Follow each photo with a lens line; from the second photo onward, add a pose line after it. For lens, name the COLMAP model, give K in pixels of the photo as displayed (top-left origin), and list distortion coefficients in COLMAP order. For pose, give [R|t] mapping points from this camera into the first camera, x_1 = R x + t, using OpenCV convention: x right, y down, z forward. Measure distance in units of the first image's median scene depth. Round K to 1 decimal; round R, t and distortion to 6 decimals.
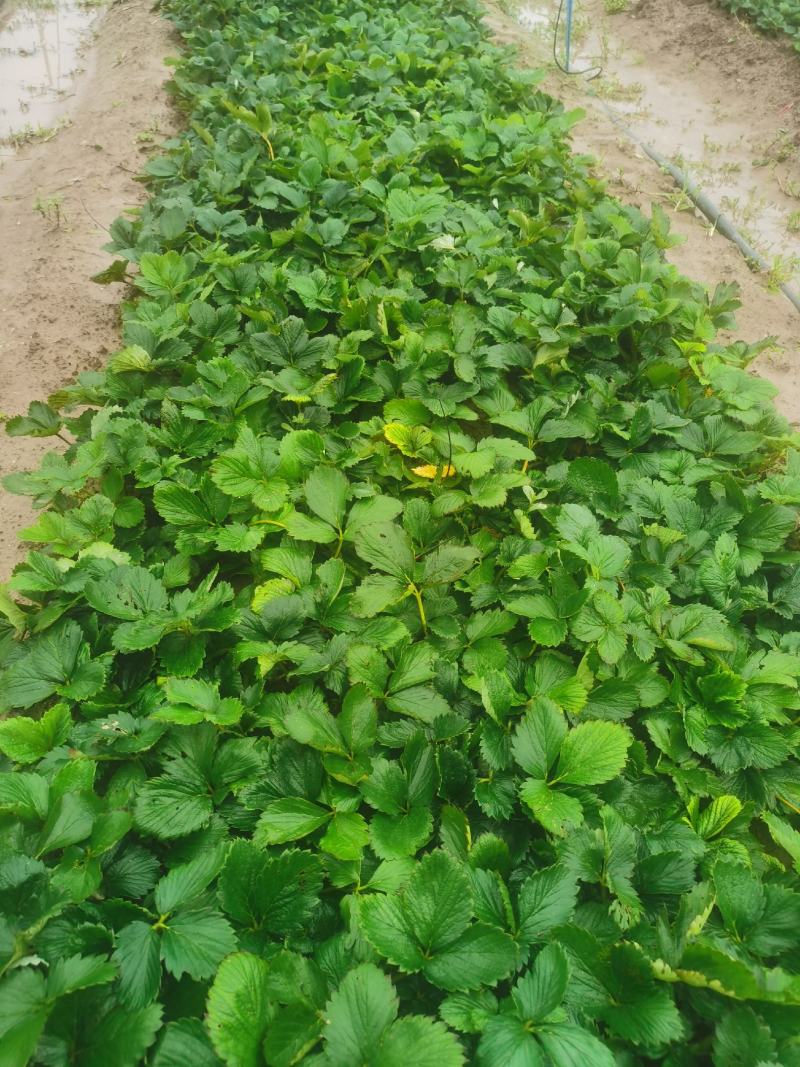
lens RADIAL K [[824.0, 0, 400.0], [0, 824.0, 533.5], [0, 0, 1]] dist [0.045168, -0.032075]
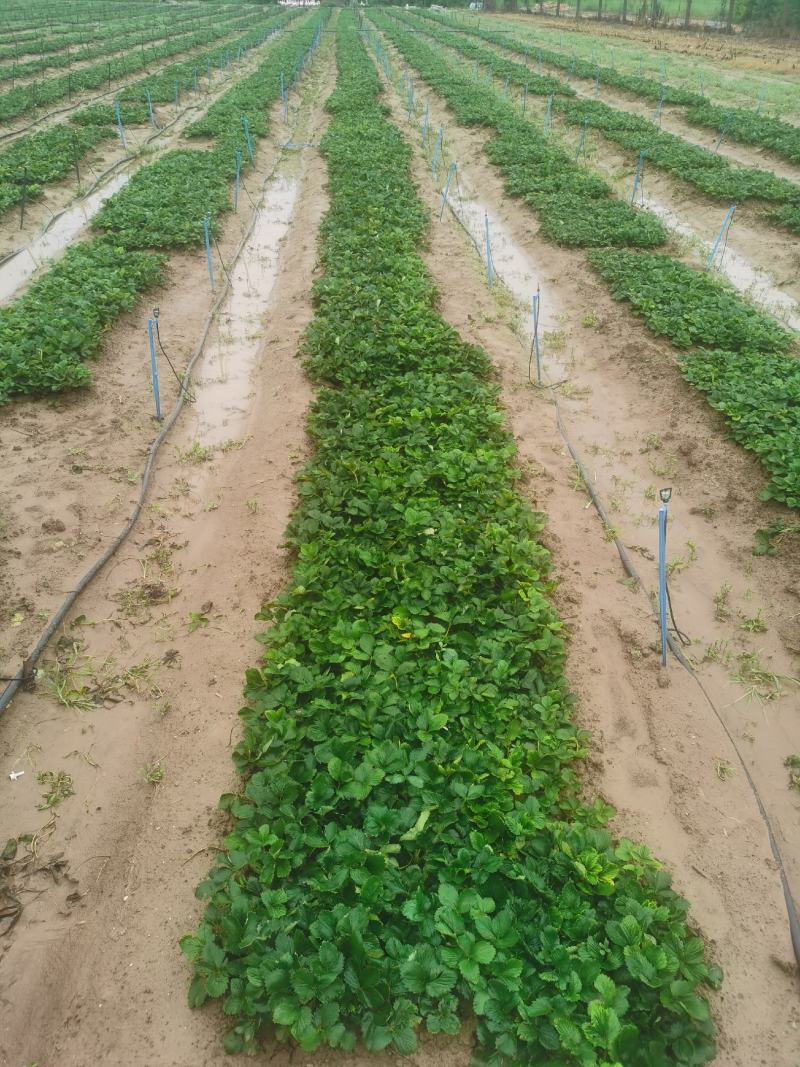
lens RADIAL K [[824.0, 0, 400.0], [0, 824.0, 533.5], [0, 0, 1]] dist [0.045168, -0.032075]
pose [[0.994315, 0.003333, -0.106425, 0.285497], [-0.021776, 0.984749, -0.172613, 0.058876], [0.104226, 0.173949, 0.979223, -1.624073]]
